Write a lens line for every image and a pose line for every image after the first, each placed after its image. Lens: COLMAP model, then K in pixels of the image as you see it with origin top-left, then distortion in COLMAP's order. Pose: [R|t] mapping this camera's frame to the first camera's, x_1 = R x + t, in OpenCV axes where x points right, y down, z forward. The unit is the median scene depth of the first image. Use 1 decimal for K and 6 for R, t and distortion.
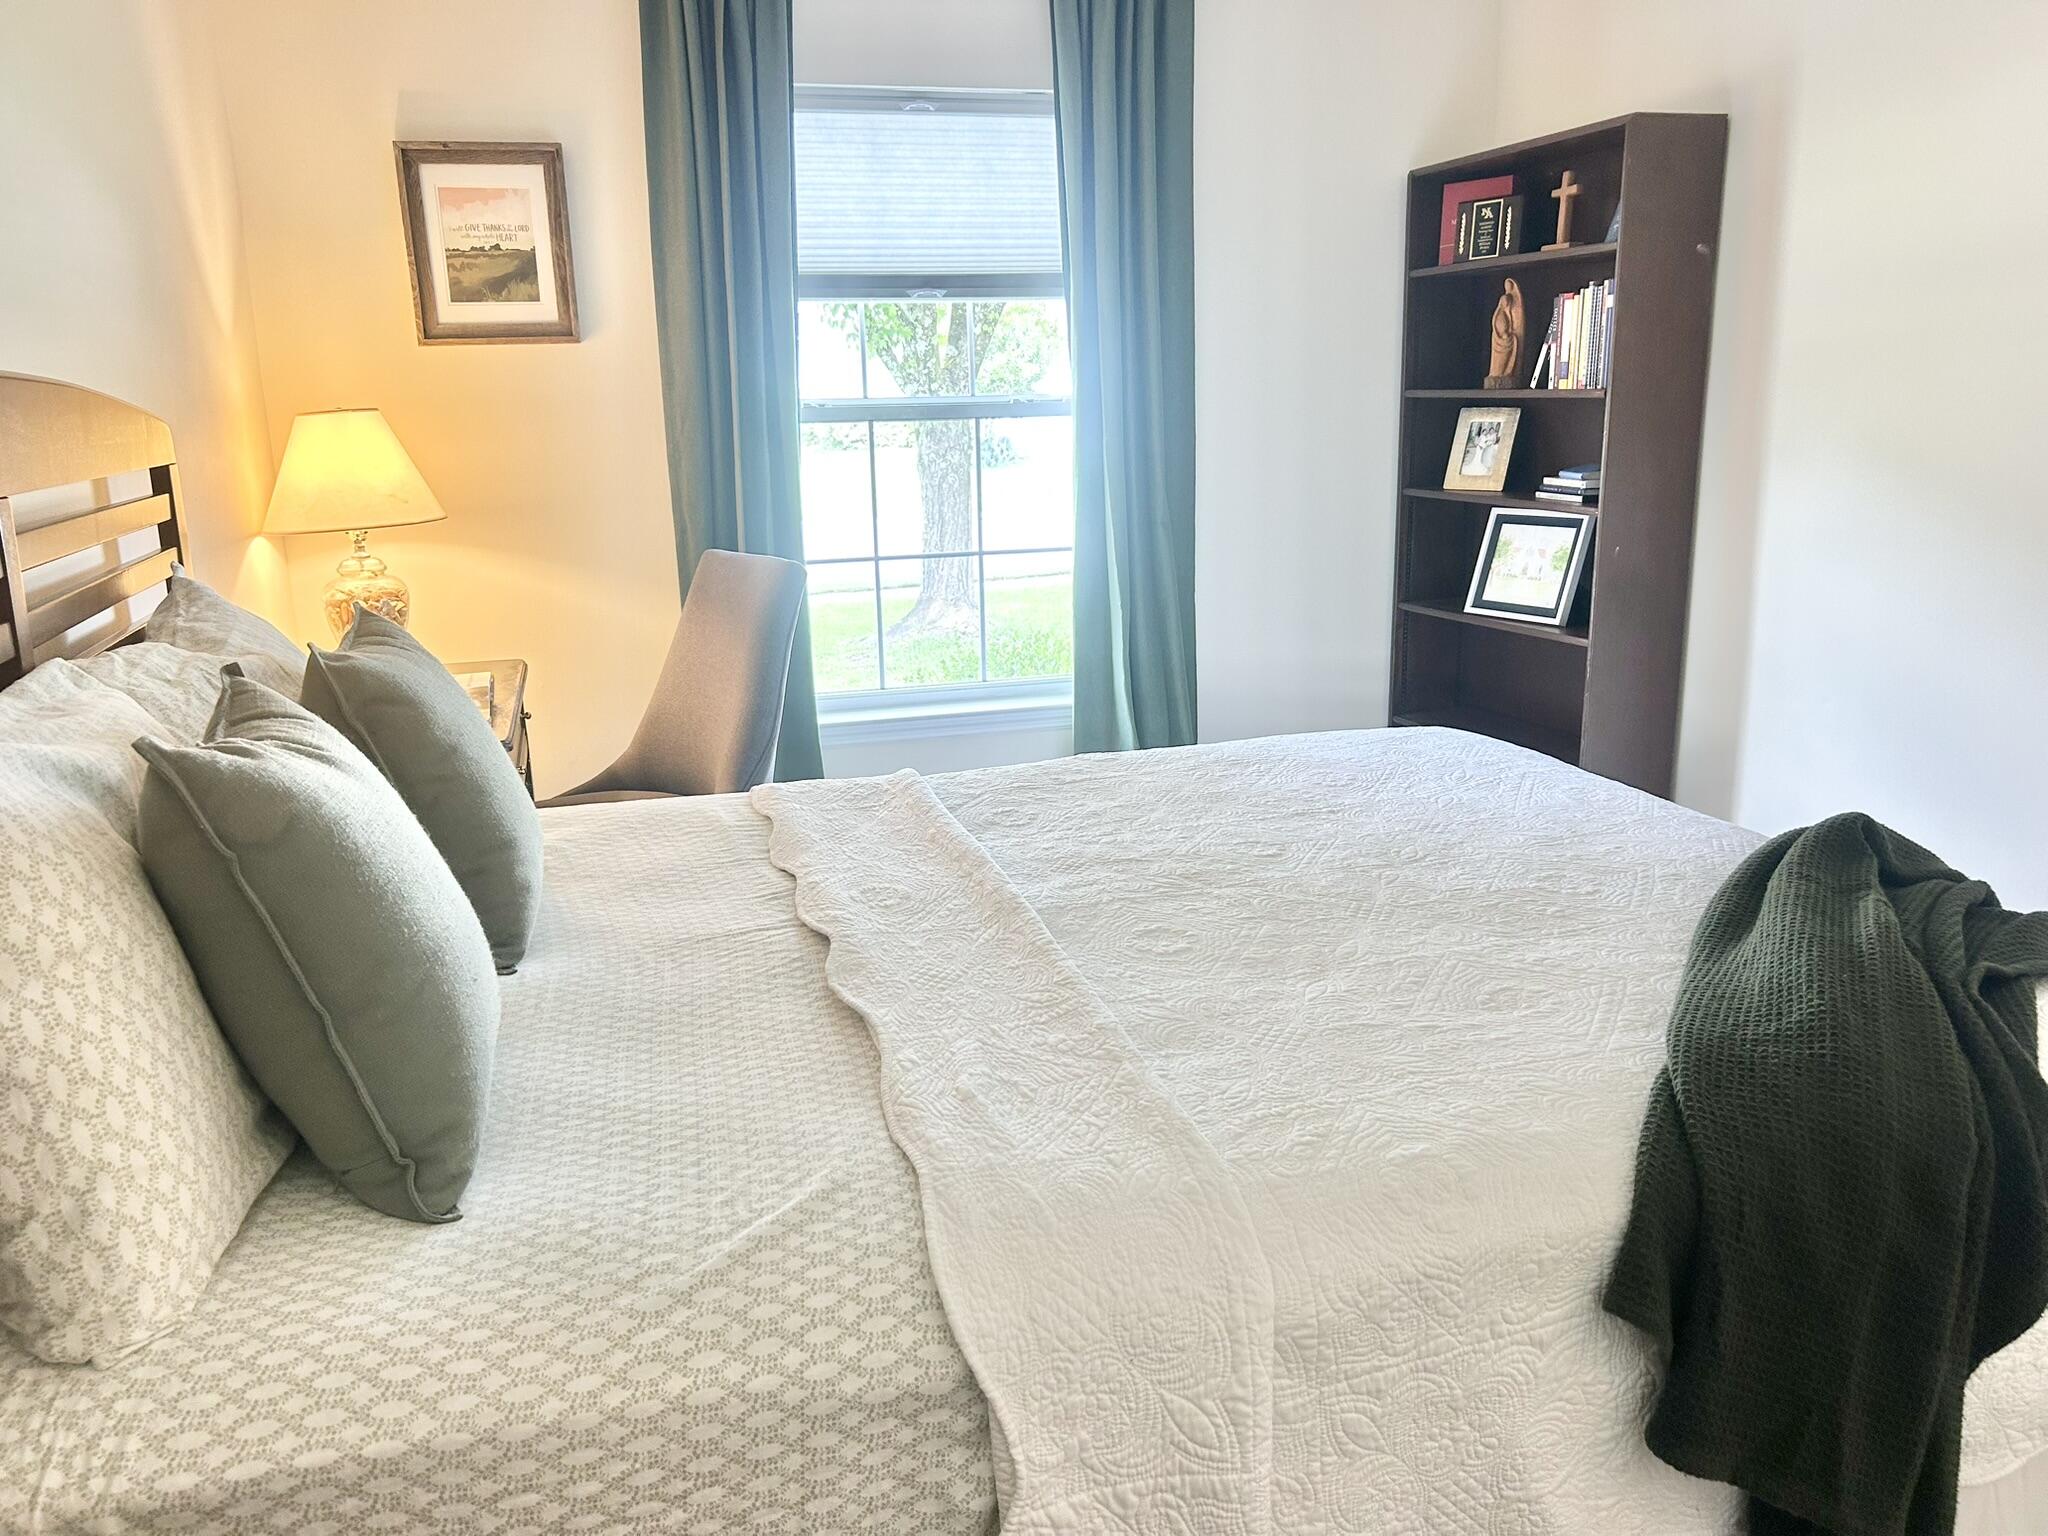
lens RADIAL K [[1545.8, 0, 1022.3], [0, 1545.8, 760.3], [0, 0, 1]] dist [0.046929, -0.050323]
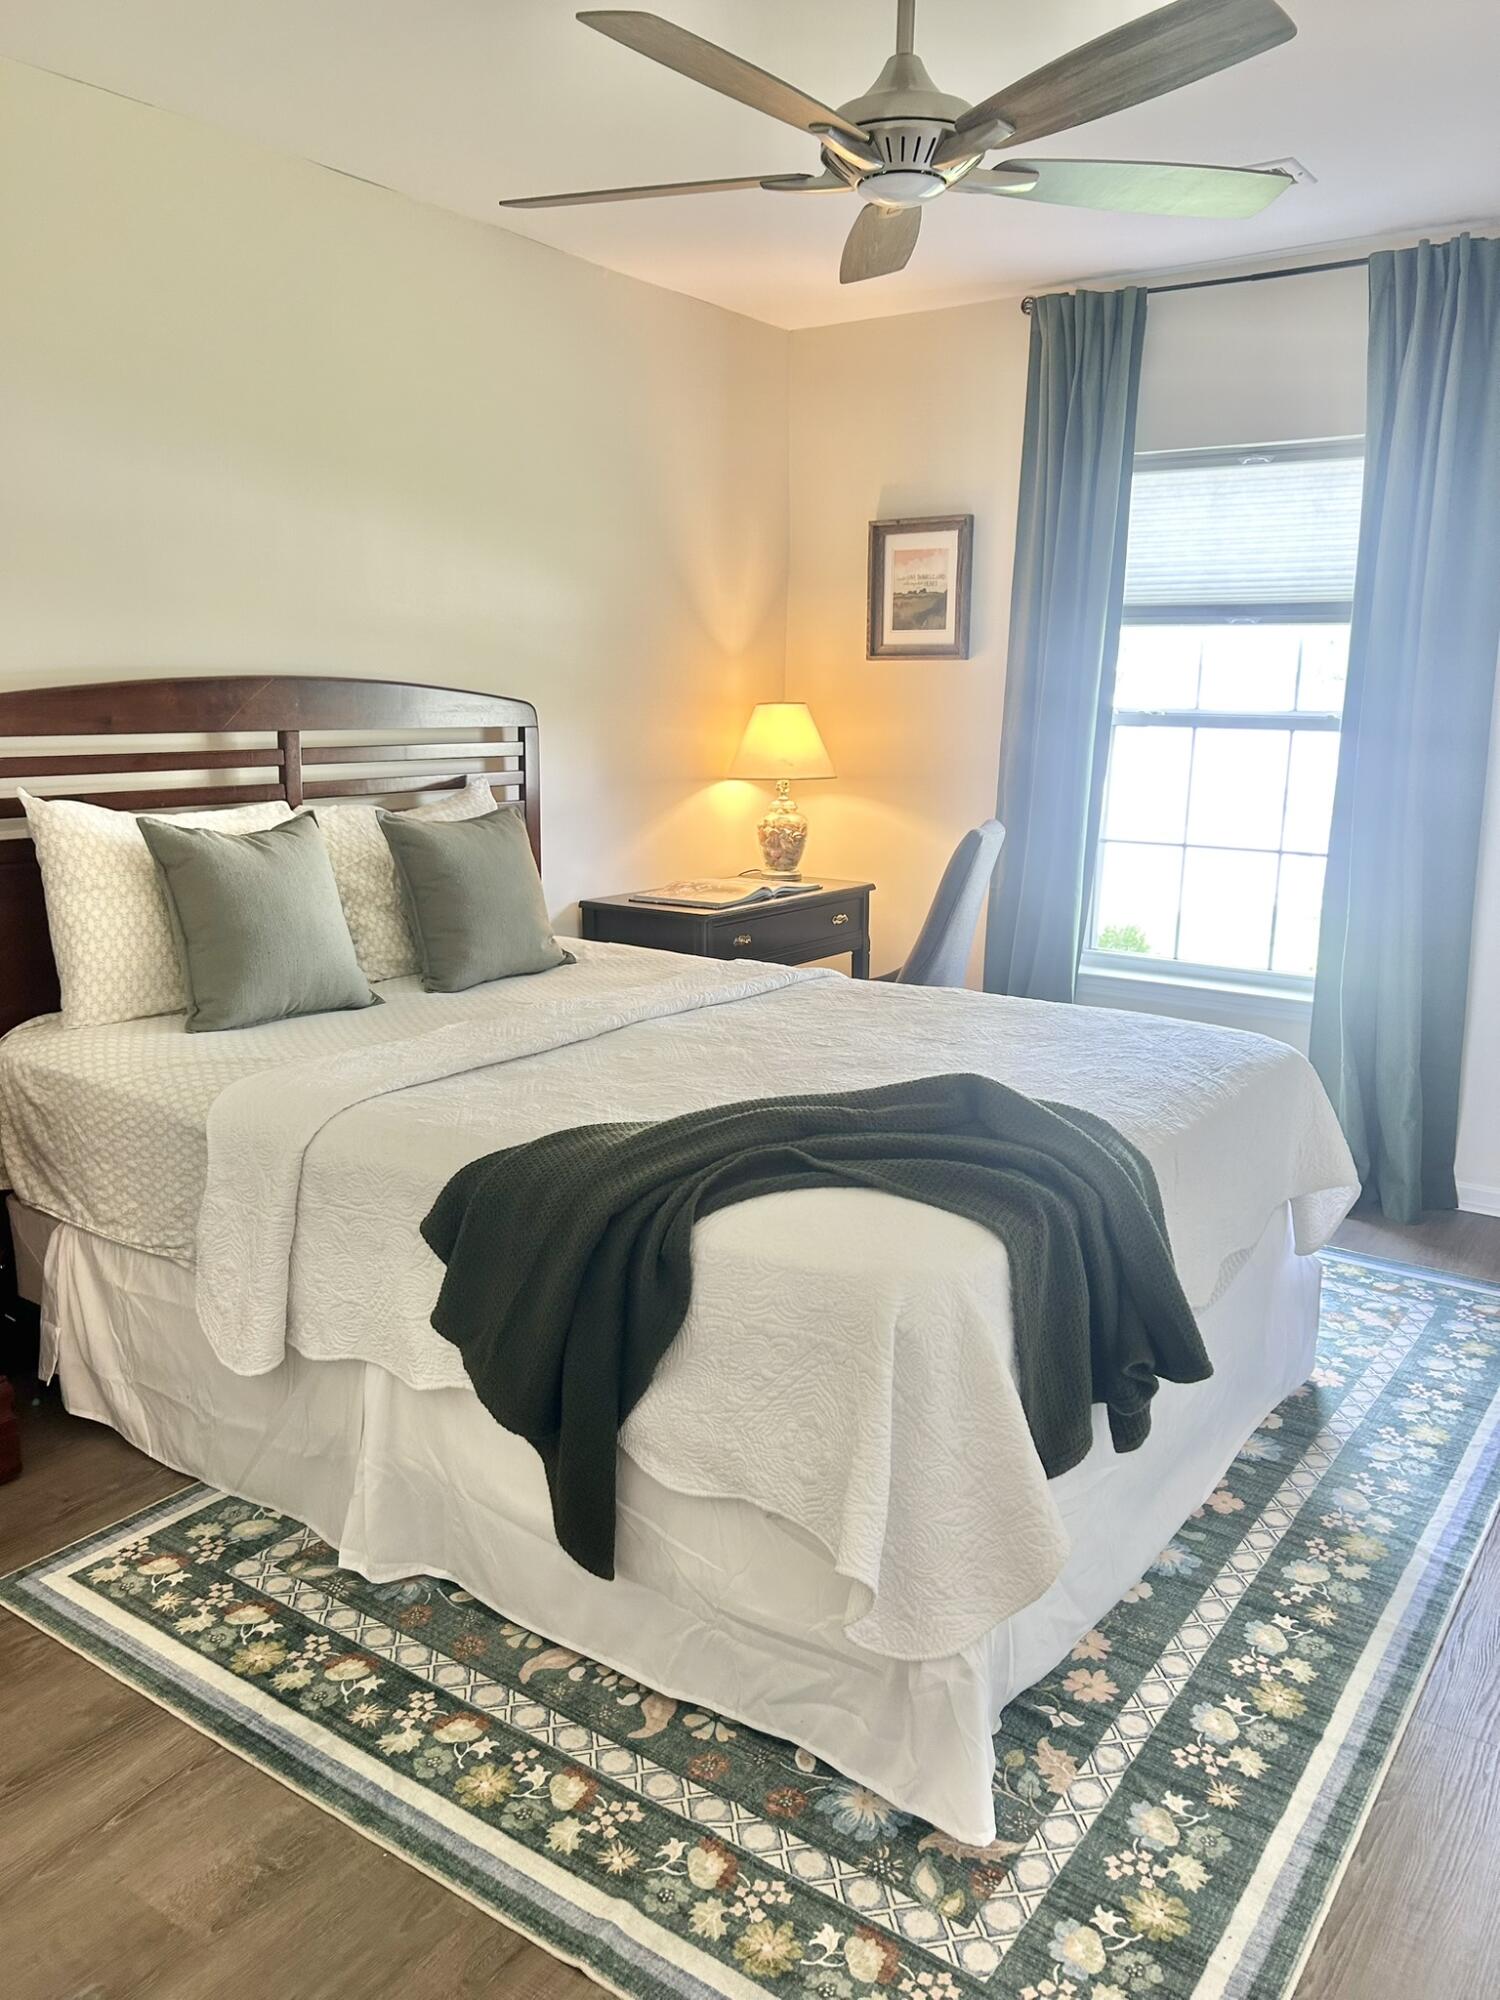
lens RADIAL K [[1509.6, 0, 751.9], [0, 1509.6, 1009.3], [0, 0, 1]] dist [0.046929, -0.050323]
pose [[0.629285, 0.196188, -0.752005, 0.662205], [-0.212135, 0.974230, 0.076646, -0.035618], [0.747663, 0.111294, 0.654686, 0.037736]]
